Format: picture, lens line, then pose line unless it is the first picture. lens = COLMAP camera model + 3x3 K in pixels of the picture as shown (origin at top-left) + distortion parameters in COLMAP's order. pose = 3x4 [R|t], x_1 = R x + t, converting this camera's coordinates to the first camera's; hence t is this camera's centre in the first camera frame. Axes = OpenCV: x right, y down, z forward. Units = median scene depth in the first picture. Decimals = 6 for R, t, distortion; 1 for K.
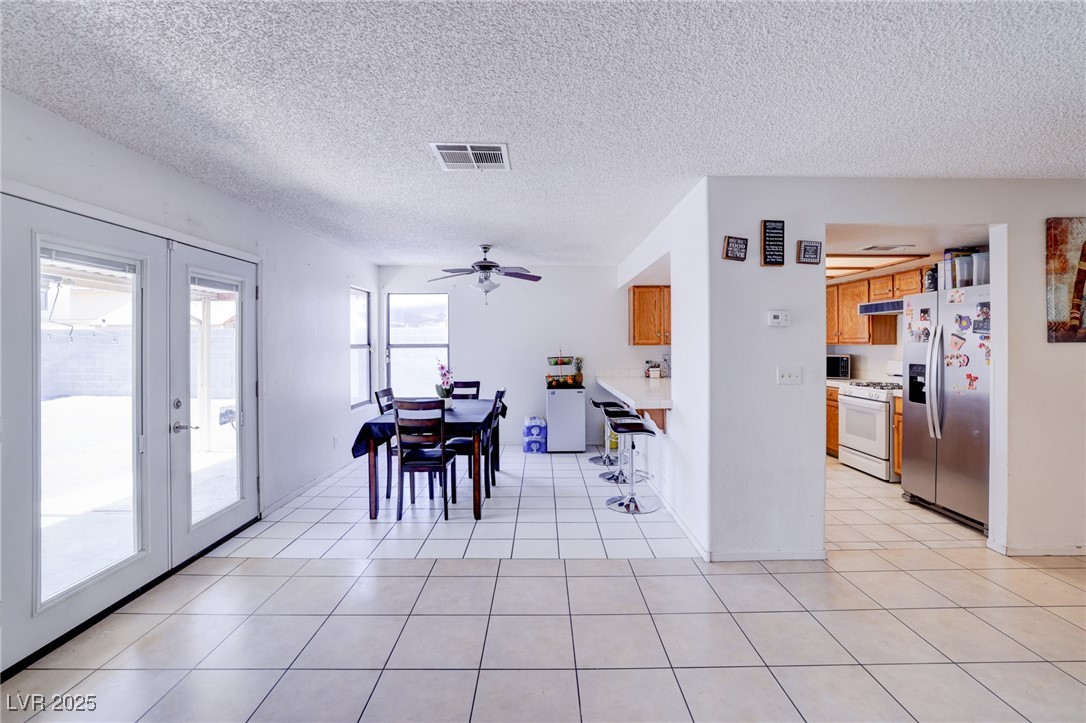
lens RADIAL K [[477.8, 0, 548.1], [0, 477.8, 339.6], [0, 0, 1]] dist [-0.049361, 0.020489]
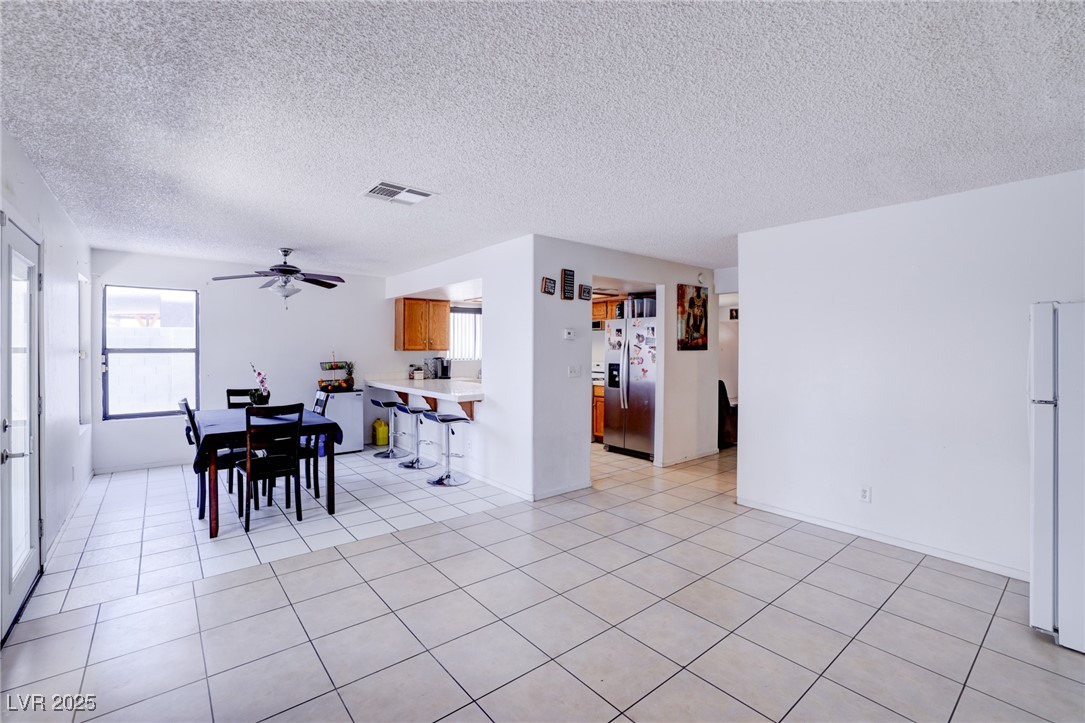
lens RADIAL K [[477.7, 0, 539.1], [0, 477.7, 346.7], [0, 0, 1]] dist [-0.048710, 0.019853]
pose [[0.779052, 0.008588, 0.626900, -0.453954], [-0.011233, 0.999937, 0.000262, -0.002792], [-0.626858, -0.007246, 0.779099, -0.115730]]
